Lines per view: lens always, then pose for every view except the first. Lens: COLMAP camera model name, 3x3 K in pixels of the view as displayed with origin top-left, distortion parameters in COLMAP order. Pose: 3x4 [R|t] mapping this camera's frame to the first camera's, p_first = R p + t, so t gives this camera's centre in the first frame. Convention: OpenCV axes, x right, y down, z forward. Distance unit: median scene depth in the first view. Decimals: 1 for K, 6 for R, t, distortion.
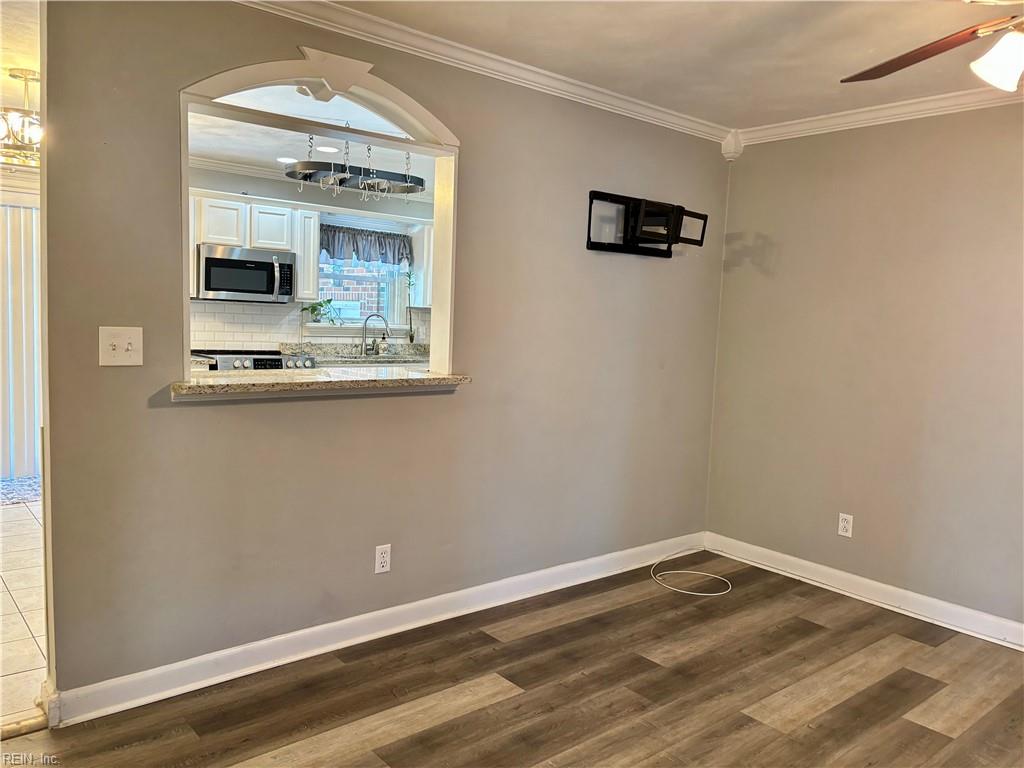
lens RADIAL K [[774.4, 0, 512.7], [0, 774.4, 389.8], [0, 0, 1]] dist [0.054642, -0.058956]
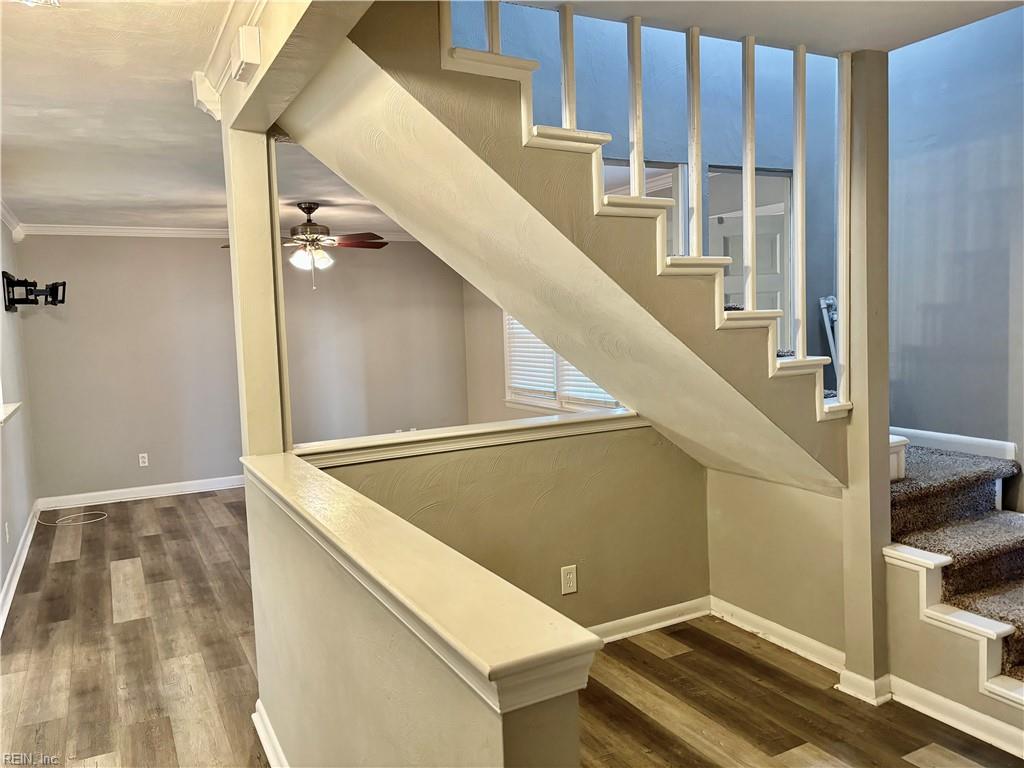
lens RADIAL K [[774.4, 0, 484.5], [0, 774.4, 387.4], [0, 0, 1]] dist [0.054642, -0.058956]
pose [[0.241358, -0.133787, 0.961170, -0.637984], [0.145546, 0.984239, 0.100450, -0.031970], [-0.959459, 0.115650, 0.257026, -0.127381]]
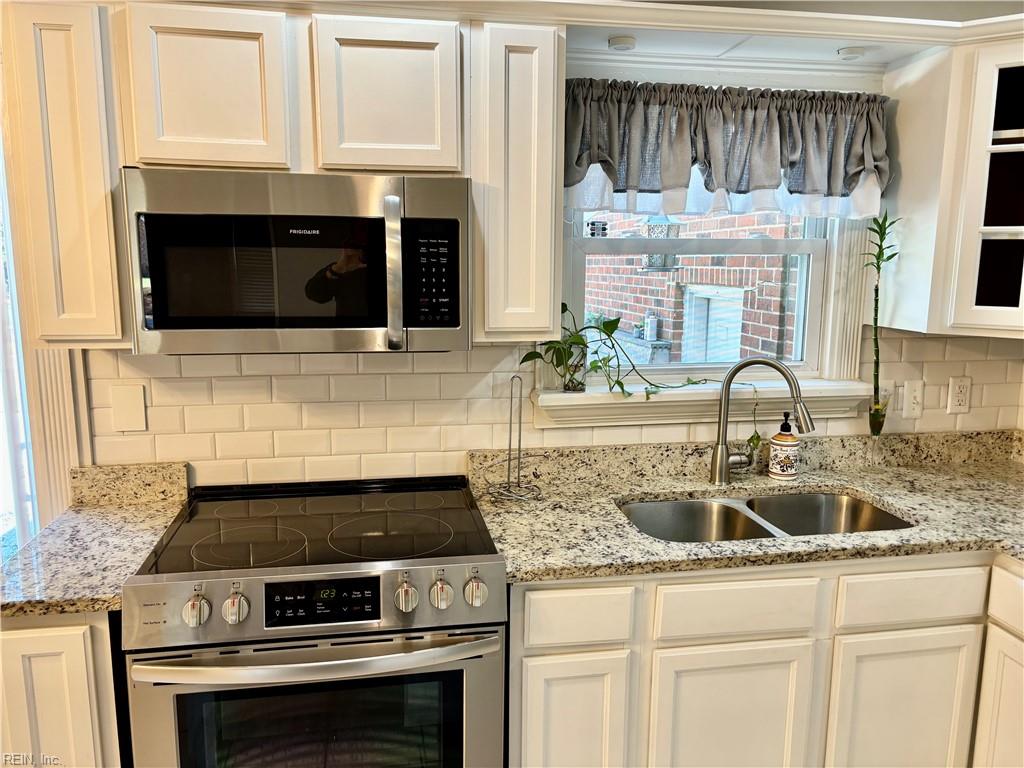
lens RADIAL K [[774.4, 0, 513.4], [0, 774.4, 383.1], [0, 0, 1]] dist [0.054642, -0.058956]
pose [[0.867229, 0.043841, -0.495975, -0.110813], [-0.016725, 0.998119, 0.058984, -0.109440], [0.497628, -0.042858, 0.866331, 0.703980]]
